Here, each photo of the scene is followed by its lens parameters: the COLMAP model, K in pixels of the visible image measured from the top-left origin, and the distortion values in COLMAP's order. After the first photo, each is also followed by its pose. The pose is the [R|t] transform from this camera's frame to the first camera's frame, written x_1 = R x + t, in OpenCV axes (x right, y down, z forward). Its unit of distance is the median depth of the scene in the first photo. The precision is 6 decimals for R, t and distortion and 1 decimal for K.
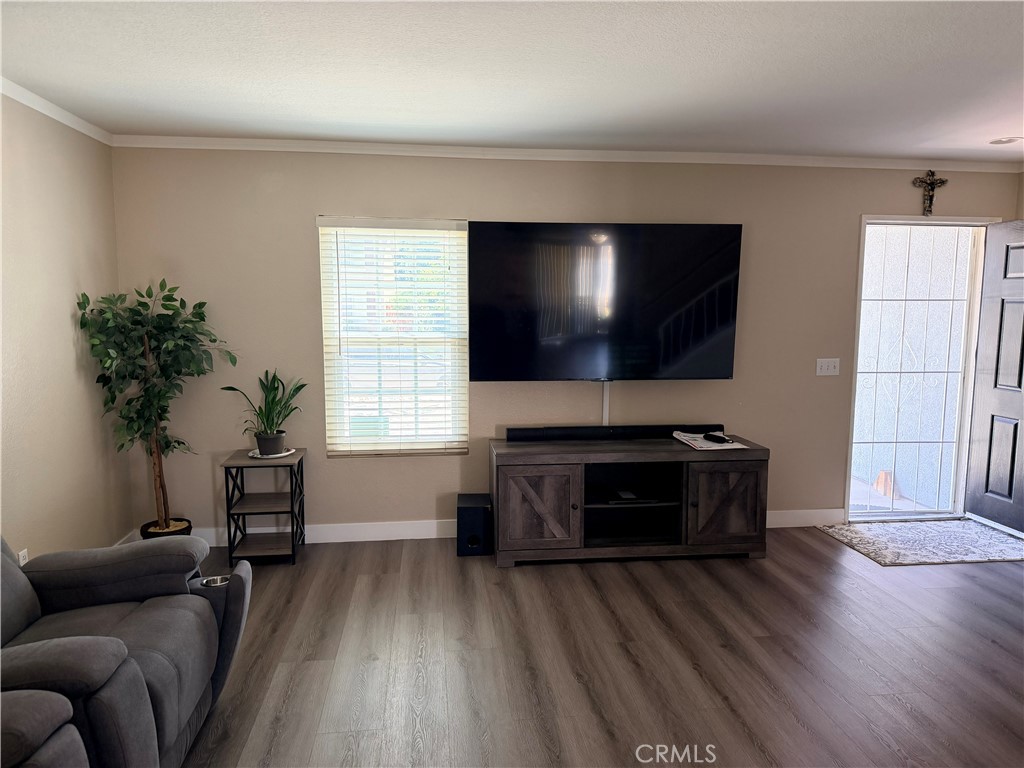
lens RADIAL K [[710.7, 0, 512.6], [0, 710.7, 384.7], [0, 0, 1]] dist [-0.001205, -0.000144]
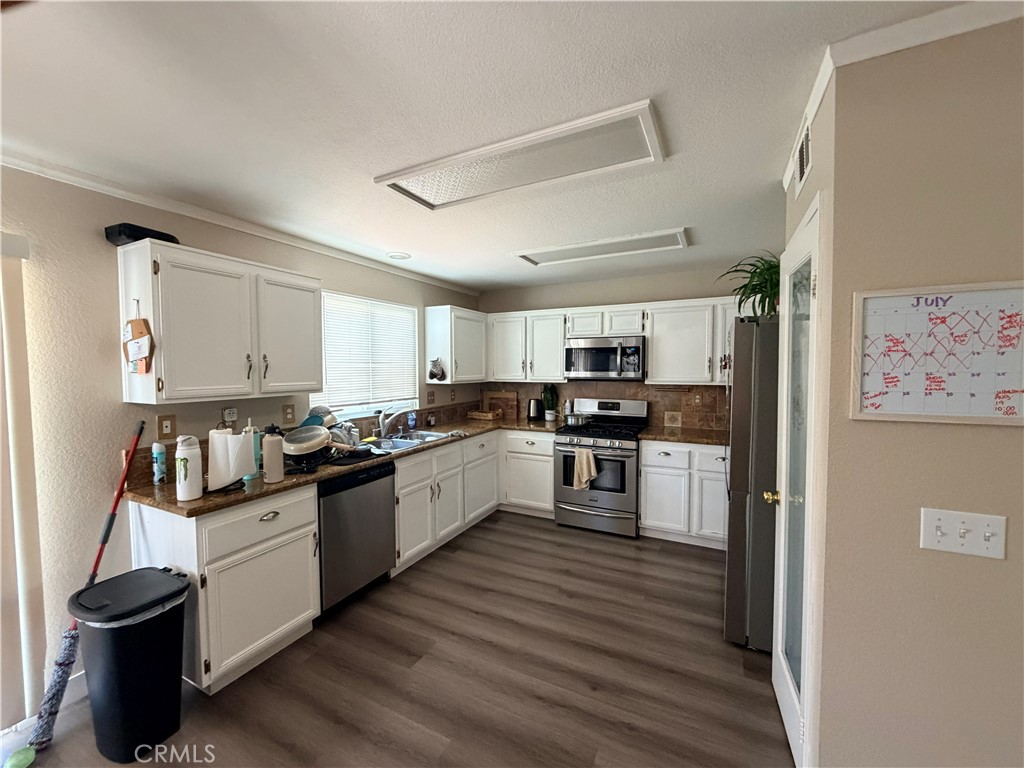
lens RADIAL K [[408.6, 0, 510.4], [0, 408.6, 384.2], [0, 0, 1]] dist [0.000839, 0.000072]
pose [[0.827304, 0.019053, -0.561432, 0.361358], [-0.059603, 0.996760, -0.054002, -0.081296], [0.558584, 0.078139, 0.825759, 0.659501]]
